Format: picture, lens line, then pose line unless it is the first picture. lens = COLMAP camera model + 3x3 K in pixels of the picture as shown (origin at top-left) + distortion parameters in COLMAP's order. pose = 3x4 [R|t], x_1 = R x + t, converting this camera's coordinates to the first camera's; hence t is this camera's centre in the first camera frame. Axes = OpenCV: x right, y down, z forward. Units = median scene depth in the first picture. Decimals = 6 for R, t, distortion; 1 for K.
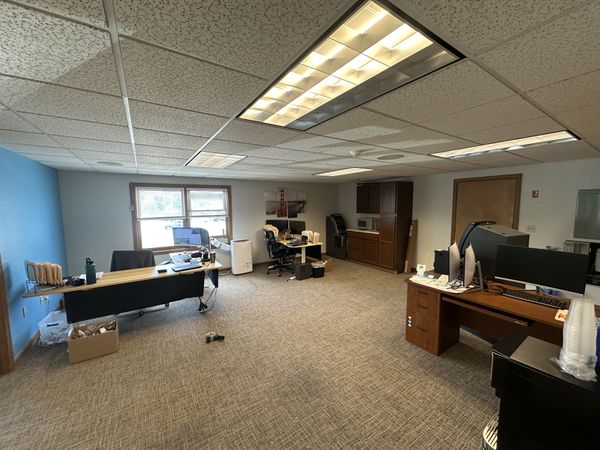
lens RADIAL K [[237.6, 0, 300.5], [0, 237.6, 225.2], [0, 0, 1]] dist [0.011446, 0.000388]
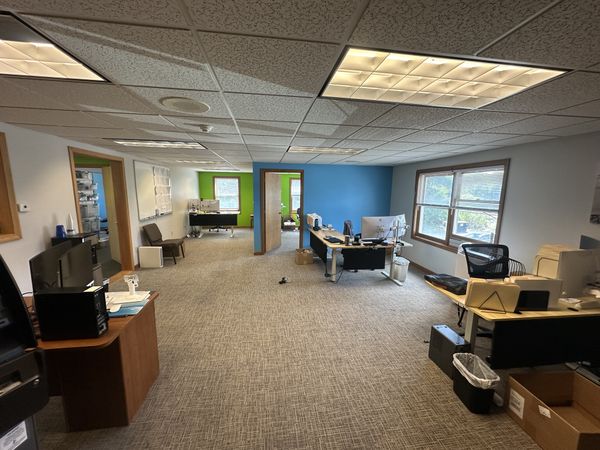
lens RADIAL K [[237.6, 0, 299.5], [0, 237.6, 225.8], [0, 0, 1]] dist [0.011446, 0.000388]
pose [[-0.421213, 0.138249, -0.896363, 0.449440], [-0.094575, 0.976231, 0.195009, -0.079235], [0.902018, 0.166913, -0.398126, 0.842352]]
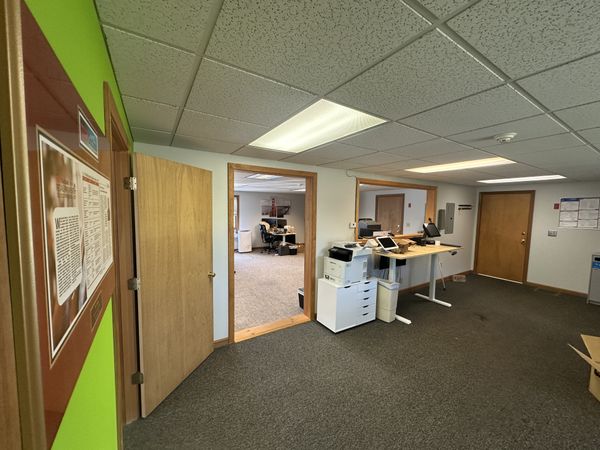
lens RADIAL K [[237.6, 0, 298.1], [0, 237.6, 226.6], [0, 0, 1]] dist [0.011446, 0.000388]
pose [[0.999513, 0.024155, -0.019736, 0.133478], [-0.024529, 0.999519, -0.018971, 0.060363], [0.019268, 0.019446, 0.999625, -0.565601]]
